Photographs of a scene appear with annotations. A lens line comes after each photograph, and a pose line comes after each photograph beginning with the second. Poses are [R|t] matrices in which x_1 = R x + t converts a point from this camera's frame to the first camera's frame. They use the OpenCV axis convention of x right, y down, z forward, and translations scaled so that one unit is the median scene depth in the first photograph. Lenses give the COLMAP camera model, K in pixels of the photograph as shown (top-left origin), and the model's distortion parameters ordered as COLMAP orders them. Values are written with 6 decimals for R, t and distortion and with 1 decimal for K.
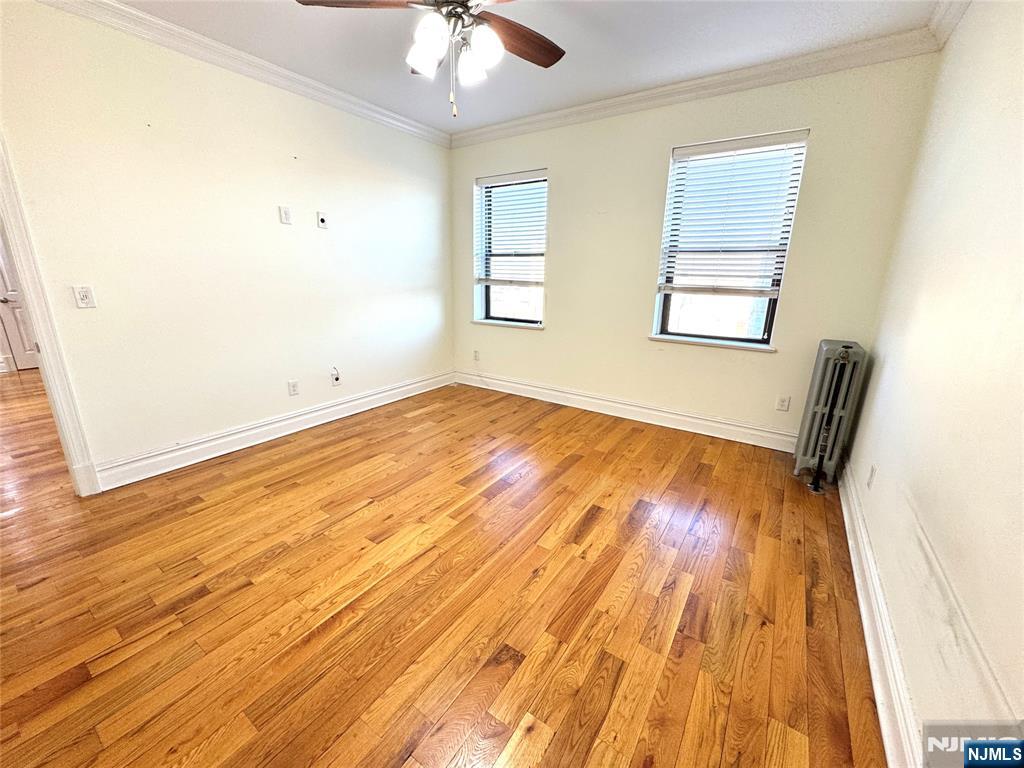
lens RADIAL K [[406.5, 0, 512.0], [0, 406.5, 382.6], [0, 0, 1]] dist [-0.002060, 0.000145]
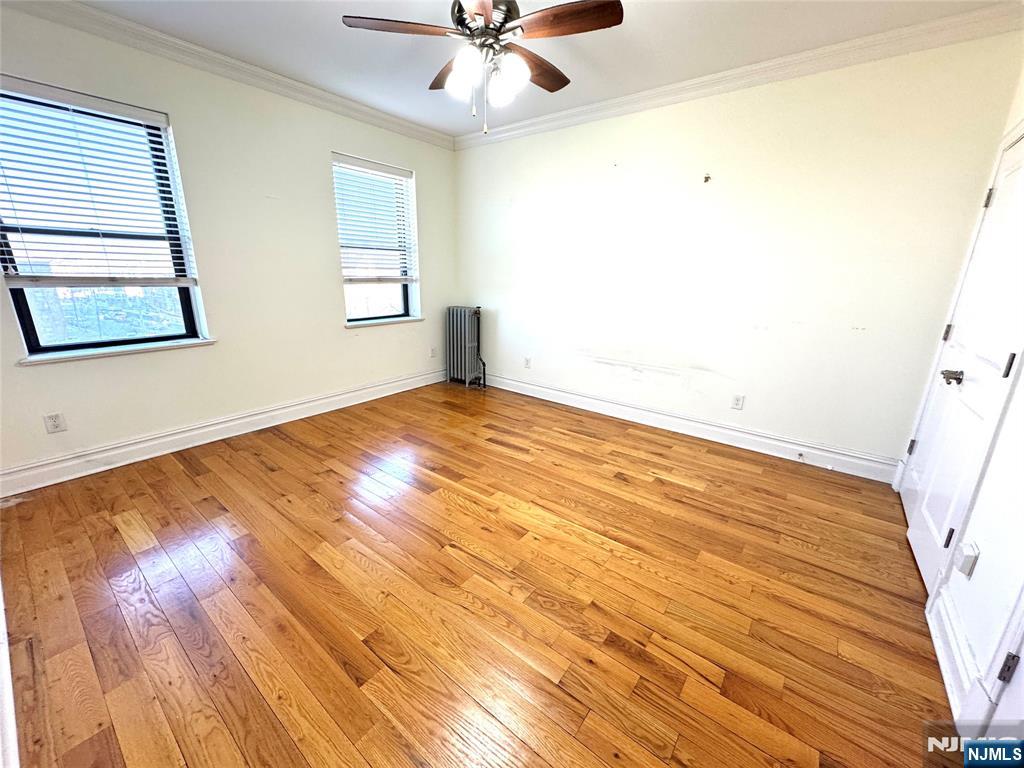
lens RADIAL K [[406.5, 0, 512.0], [0, 406.5, 382.6], [0, 0, 1]] dist [-0.002060, 0.000145]
pose [[0.064306, -0.280634, 0.957658, -0.844579], [0.244641, 0.934795, 0.257506, -0.168707], [-0.967479, 0.217724, 0.128767, 0.560352]]
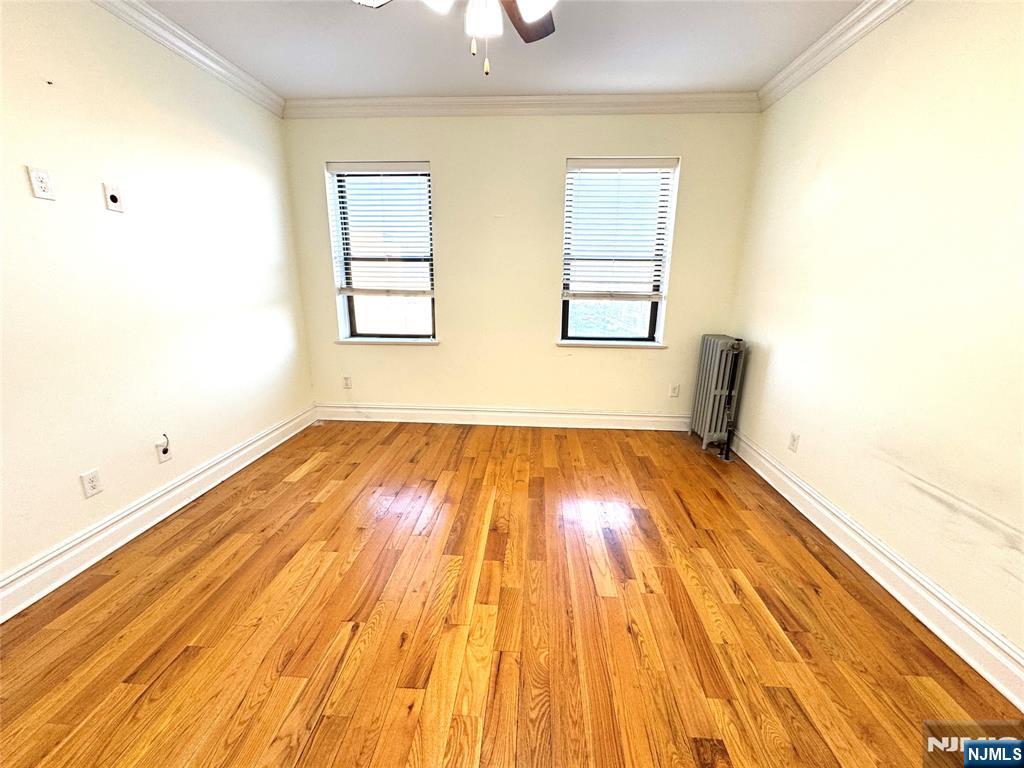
lens RADIAL K [[406.5, 0, 512.0], [0, 406.5, 382.6], [0, 0, 1]] dist [-0.002060, 0.000145]
pose [[0.860370, -0.132761, 0.492075, -0.320940], [0.136652, 0.990217, 0.028229, -0.071636], [-0.491008, 0.042956, 0.870095, 0.218300]]
